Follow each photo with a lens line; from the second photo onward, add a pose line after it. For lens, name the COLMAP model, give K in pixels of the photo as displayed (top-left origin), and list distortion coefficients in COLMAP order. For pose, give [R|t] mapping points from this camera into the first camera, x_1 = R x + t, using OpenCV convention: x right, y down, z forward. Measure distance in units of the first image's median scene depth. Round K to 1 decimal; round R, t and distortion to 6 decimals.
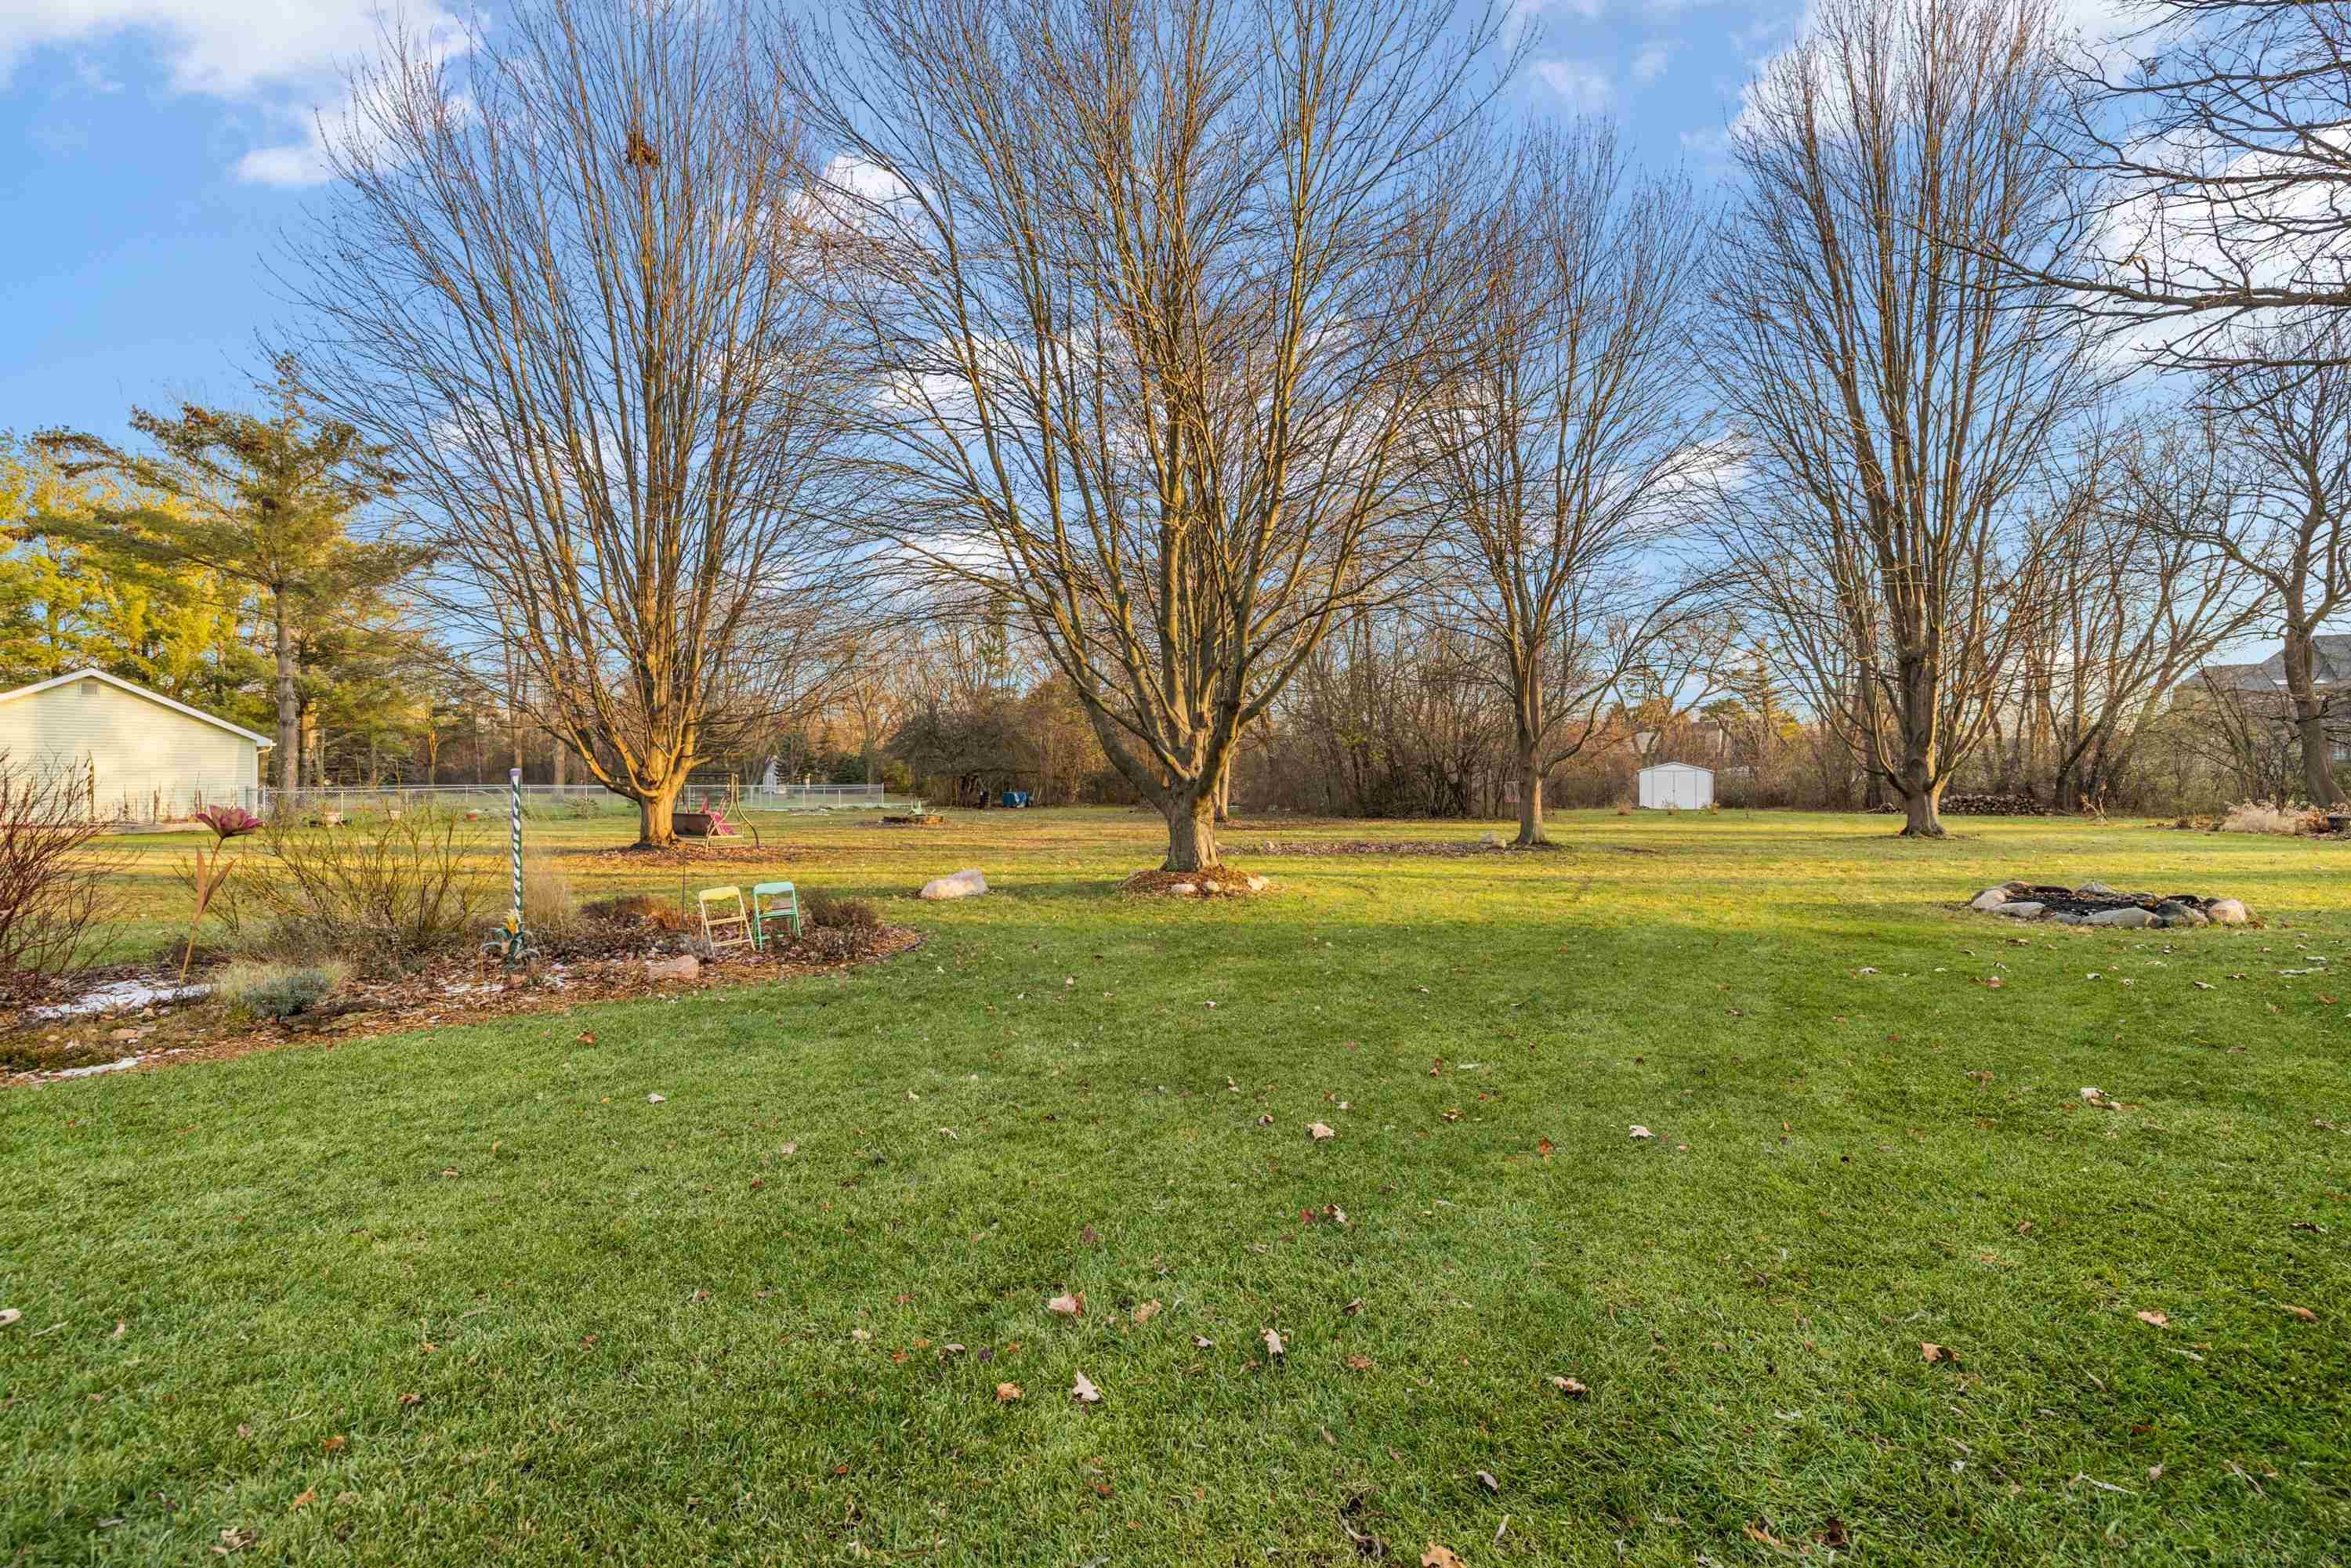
lens RADIAL K [[990.3, 0, 1168.9], [0, 990.3, 763.5], [0, 0, 1]] dist [0.000434, -0.000616]
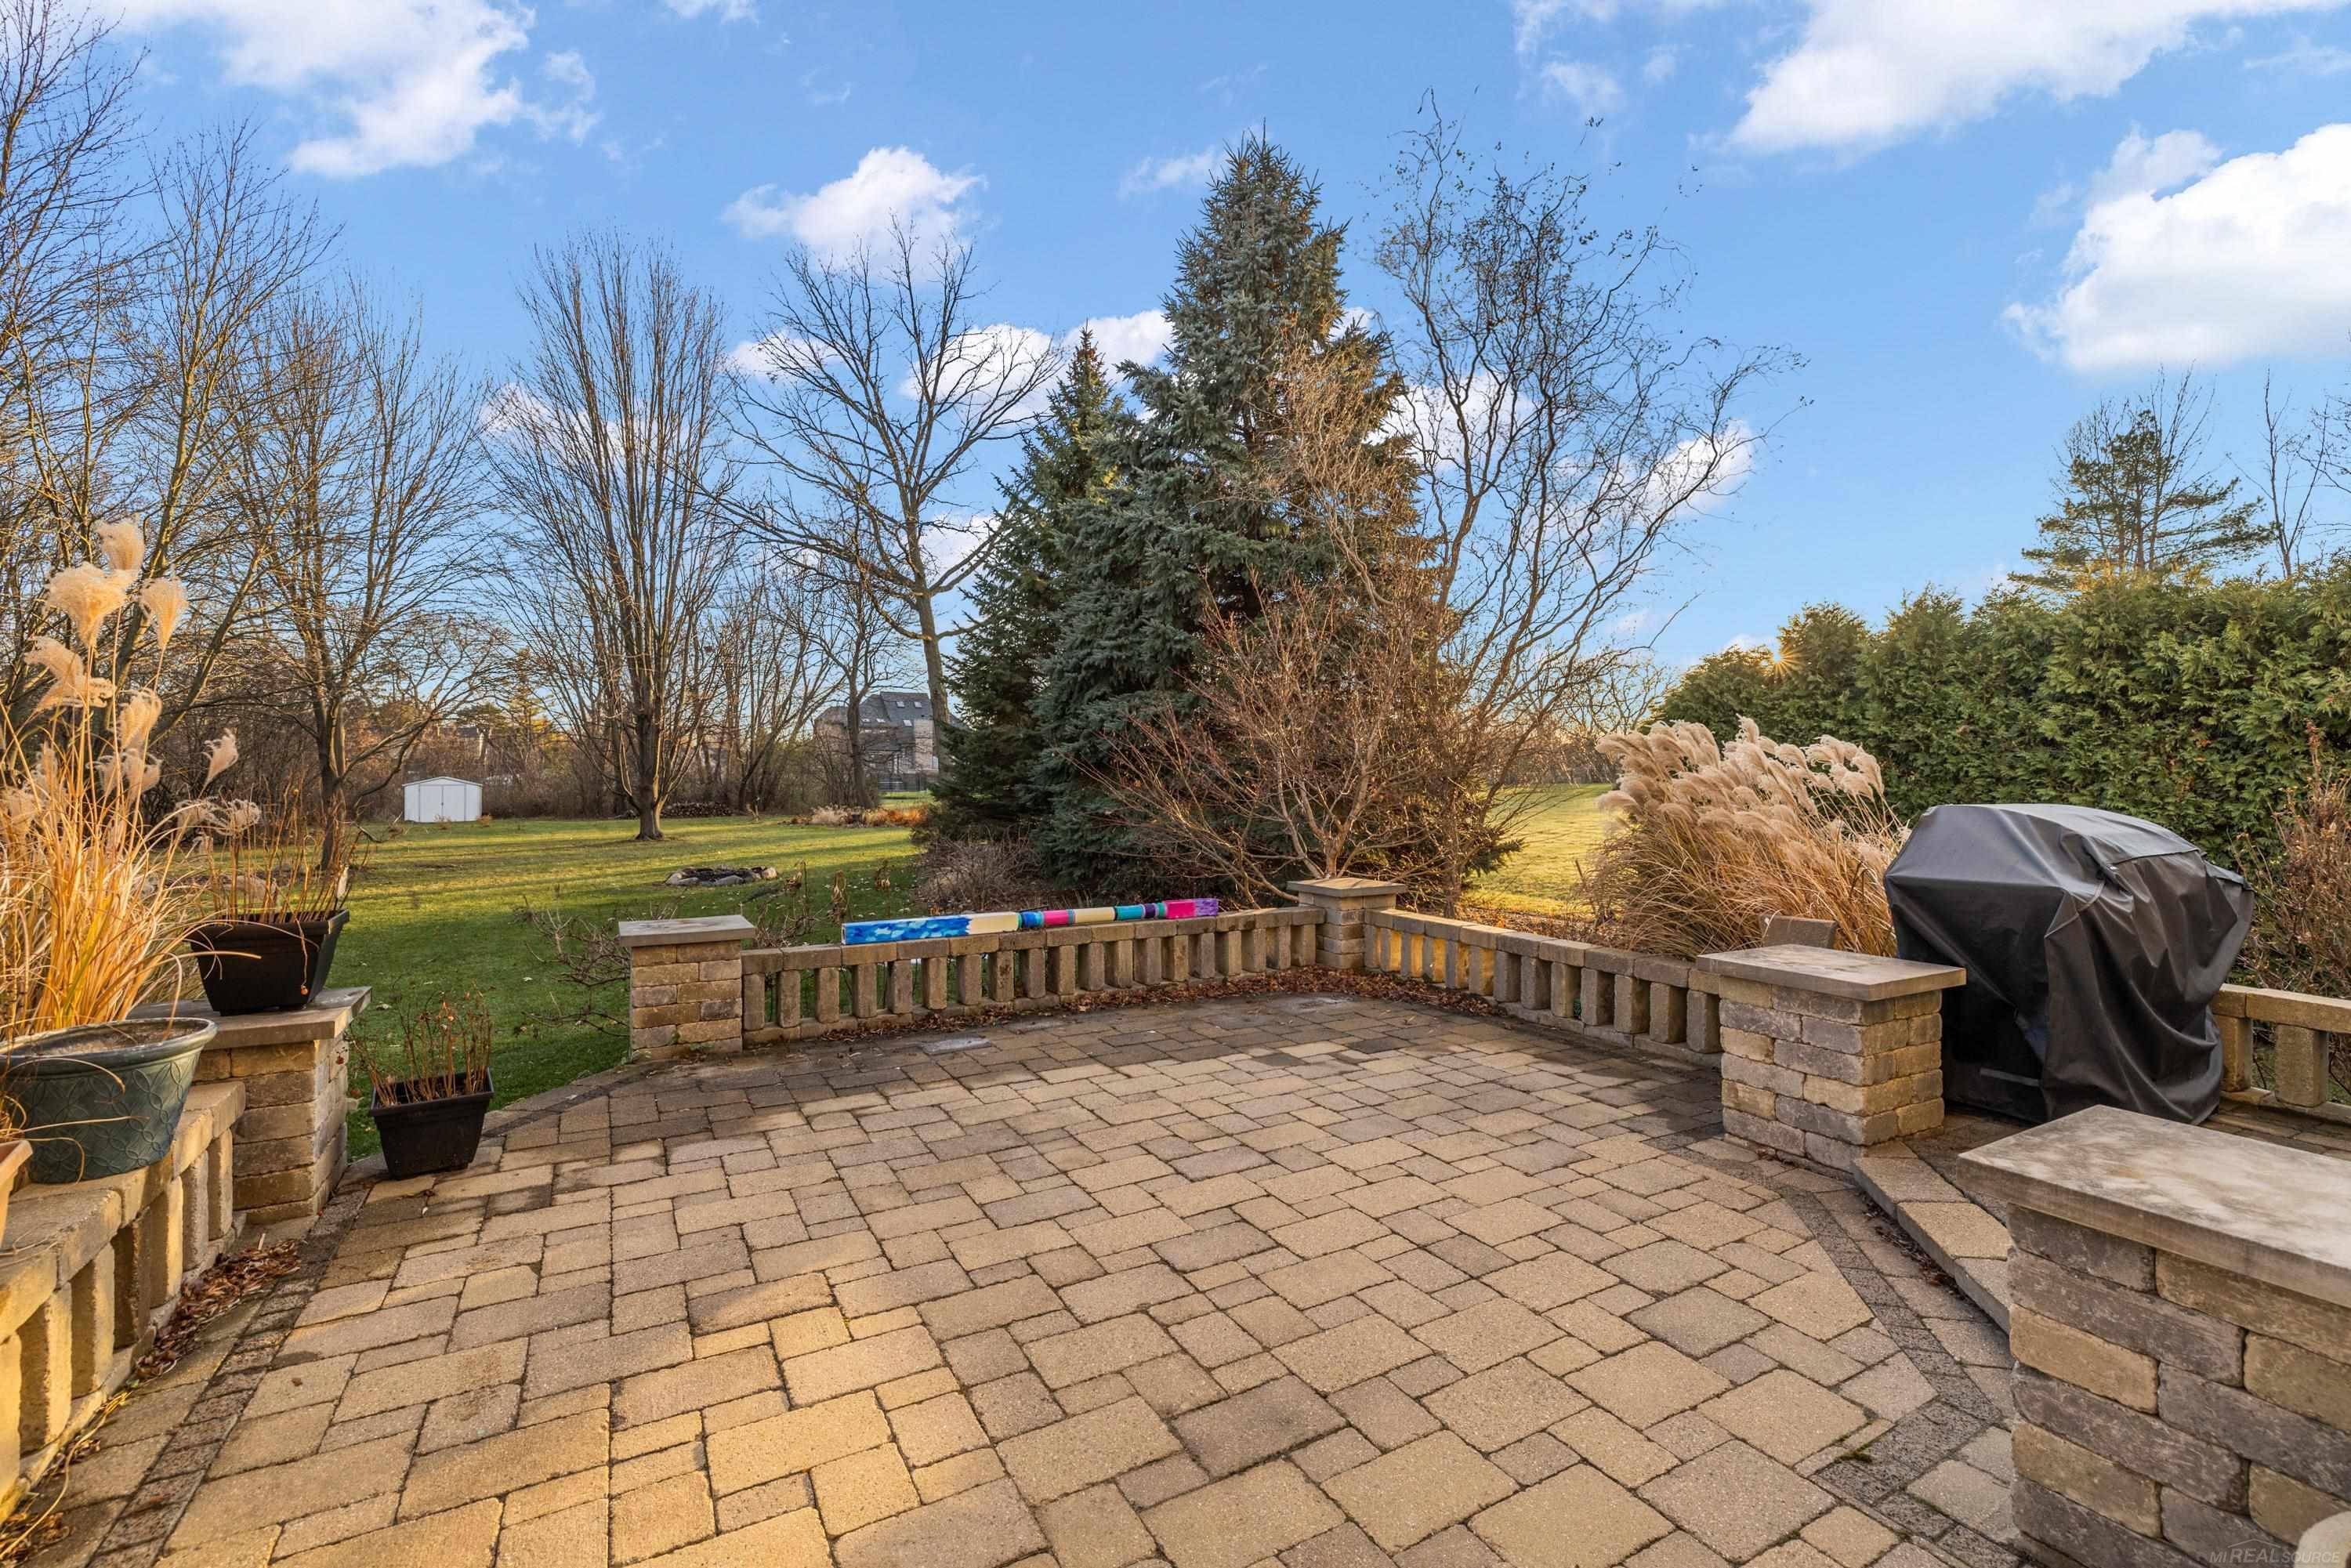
lens RADIAL K [[990.3, 0, 1187.2], [0, 990.3, 770.8], [0, 0, 1]] dist [0.000434, -0.000616]
pose [[0.419771, -0.001339, 0.907629, -0.214479], [-0.009796, 0.999934, 0.006006, -0.040469], [-0.907577, -0.011413, 0.419731, -0.305872]]
